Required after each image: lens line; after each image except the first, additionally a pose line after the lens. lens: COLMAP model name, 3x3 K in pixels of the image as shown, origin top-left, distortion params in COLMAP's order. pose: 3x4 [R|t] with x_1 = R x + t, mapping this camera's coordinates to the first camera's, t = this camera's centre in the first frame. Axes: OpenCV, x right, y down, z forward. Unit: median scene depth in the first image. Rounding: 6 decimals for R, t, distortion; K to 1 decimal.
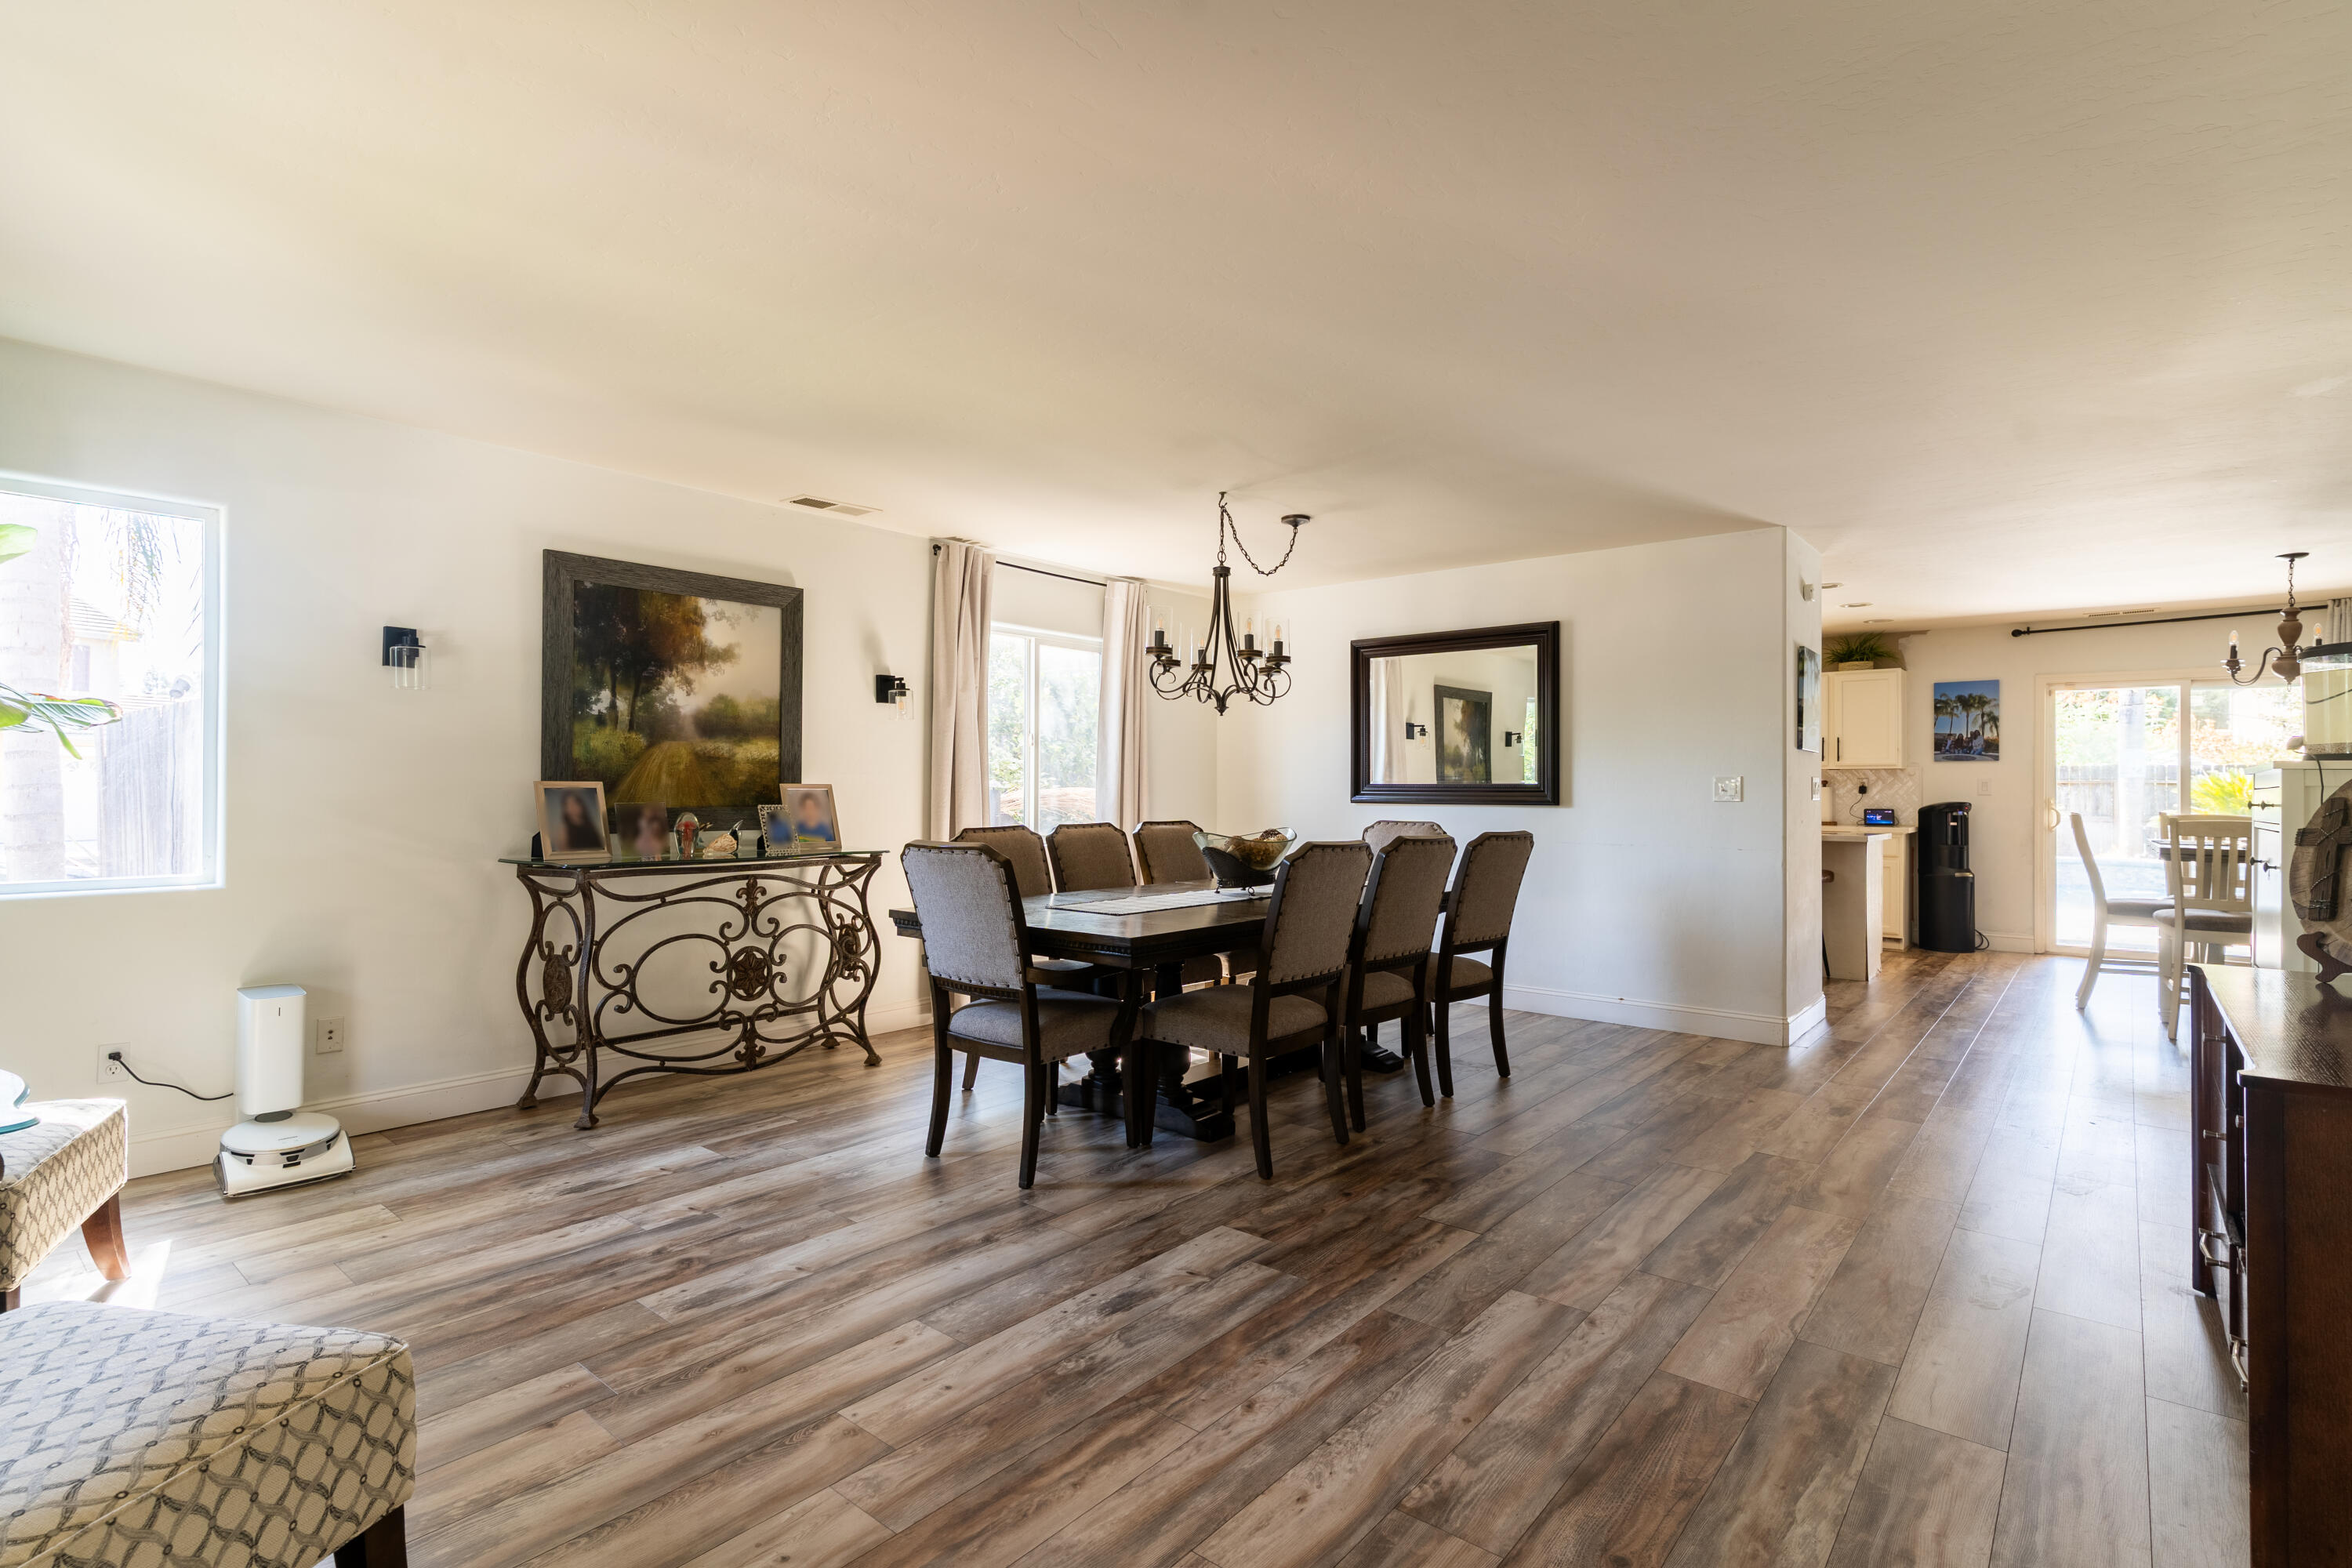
lens RADIAL K [[1123.1, 0, 1172.3], [0, 1123.1, 780.1], [0, 0, 1]] dist [0.003202, -0.000920]
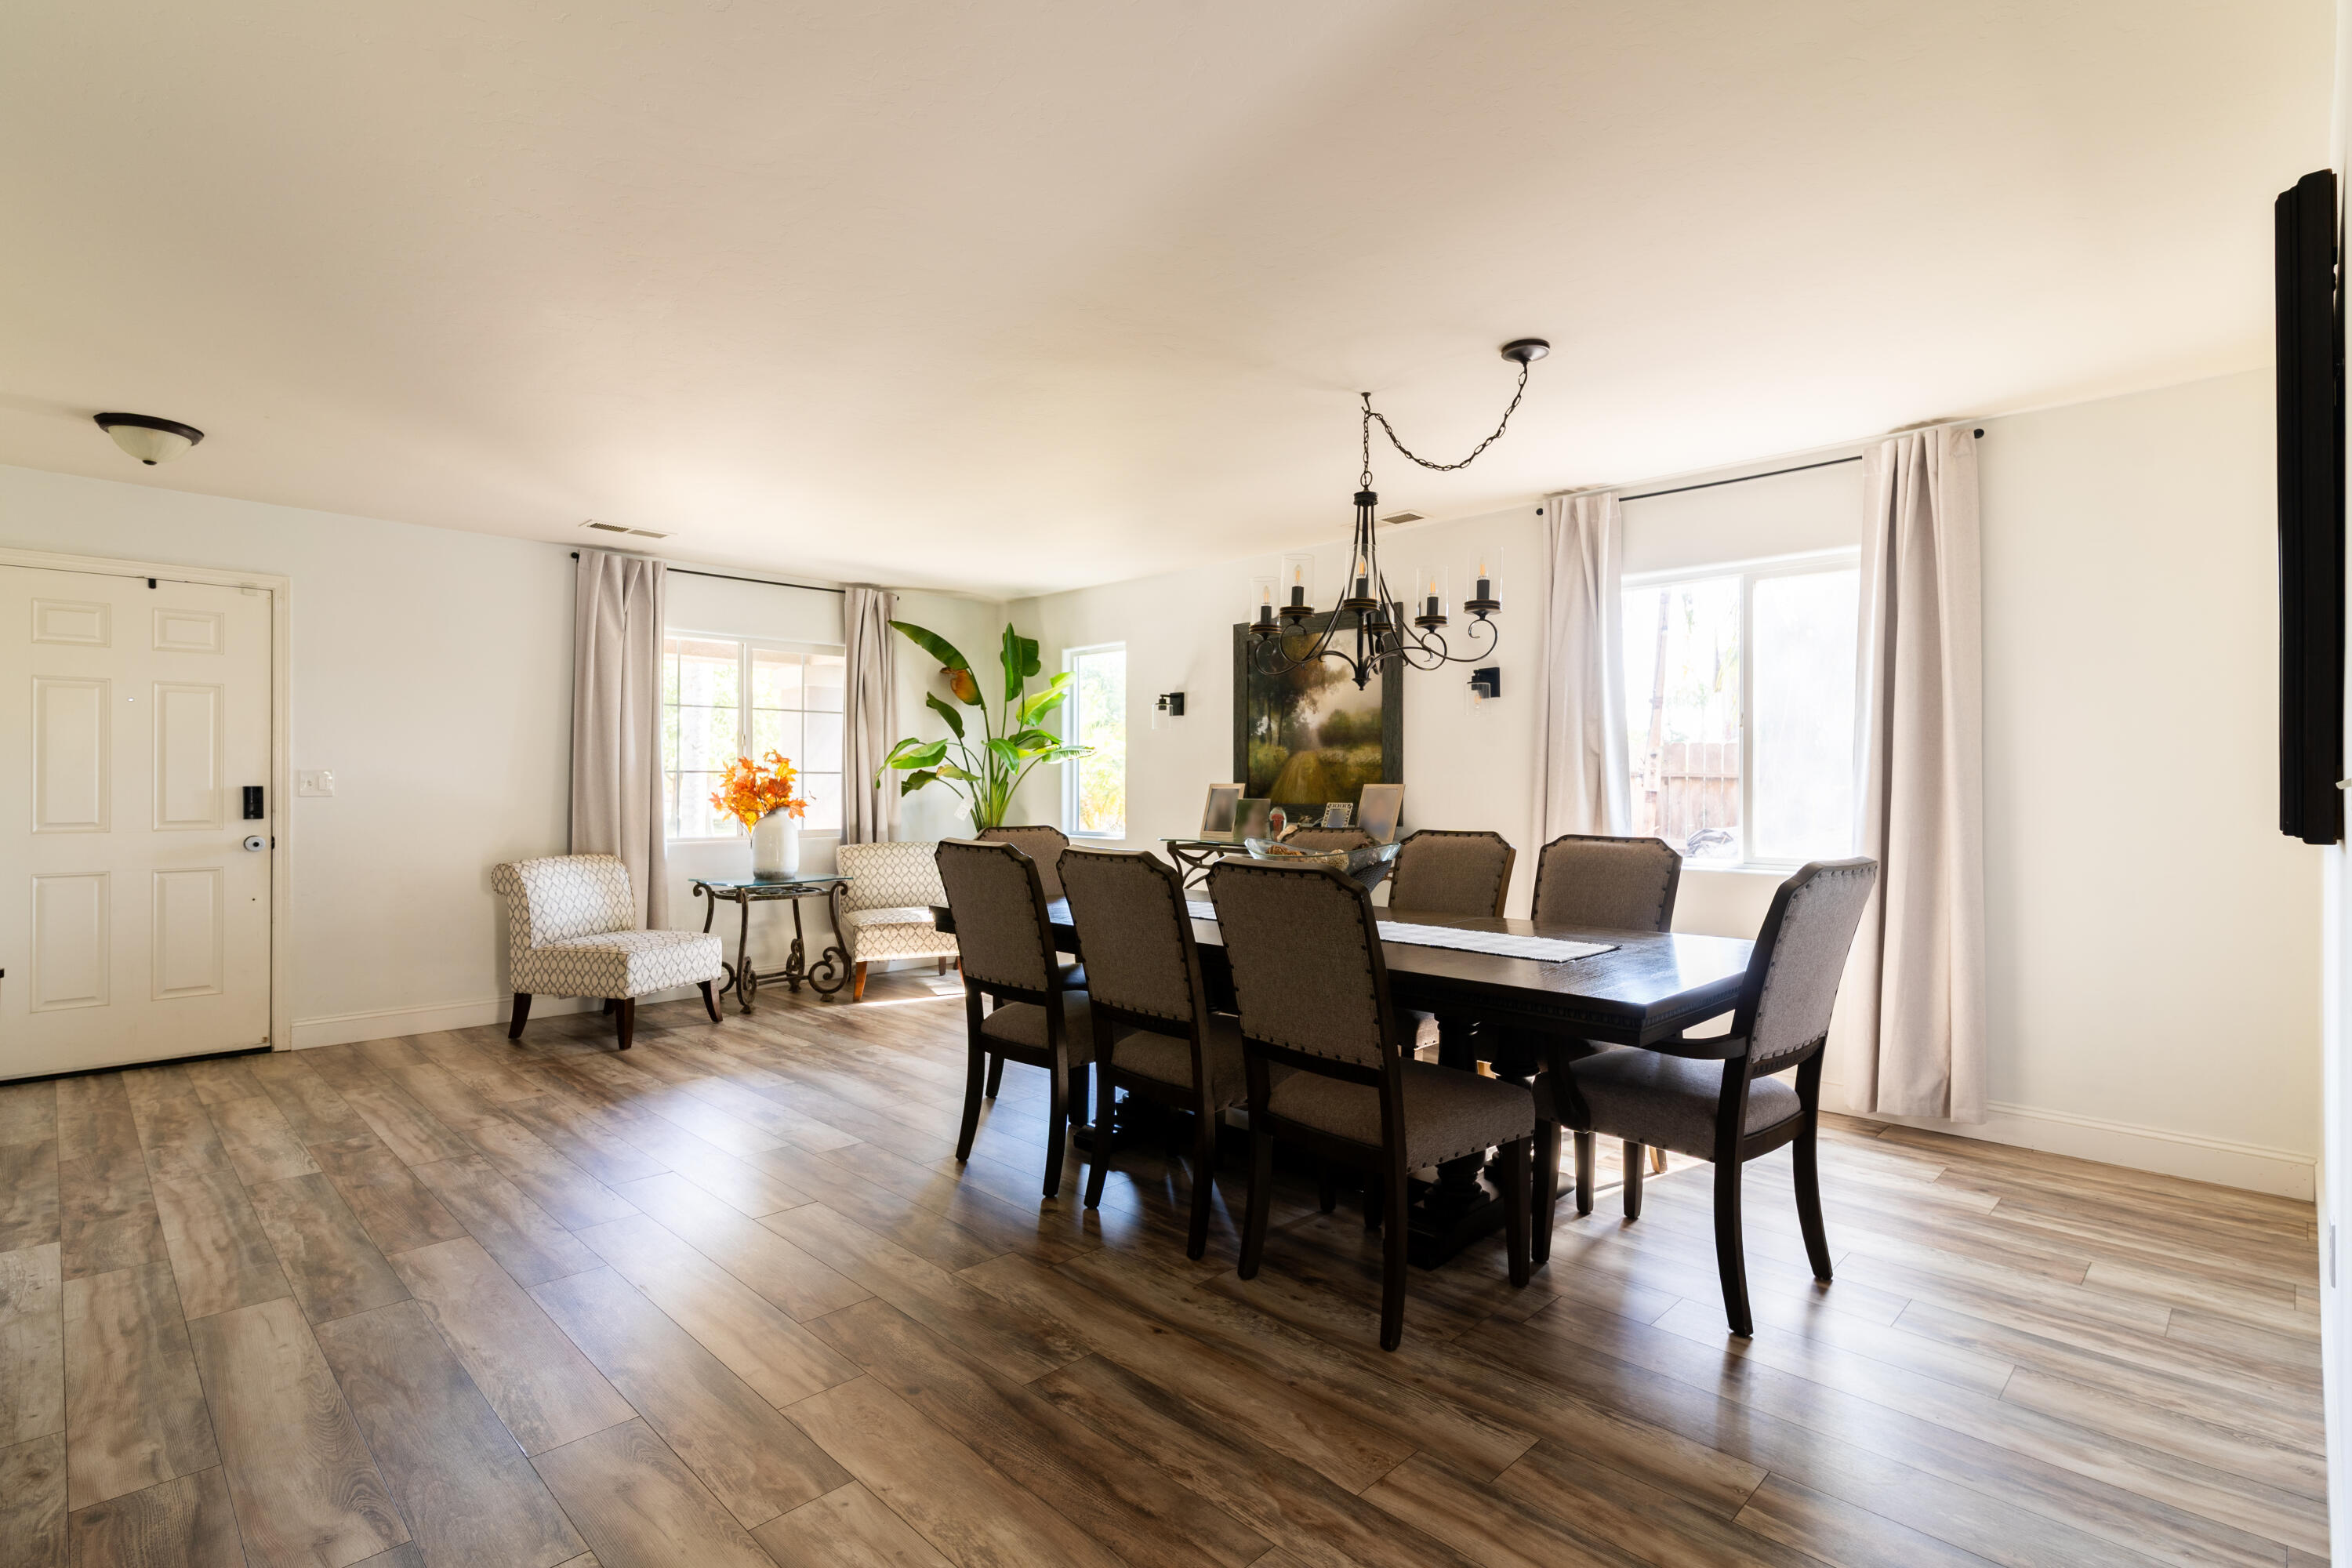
lens RADIAL K [[1123.1, 0, 1175.9], [0, 1123.1, 780.0], [0, 0, 1]] dist [0.003202, -0.000920]
pose [[-0.083362, -0.009169, -0.996477, 0.864411], [0.004766, 0.999943, -0.009600, 0.009892], [0.996508, -0.005550, -0.083314, 1.002281]]
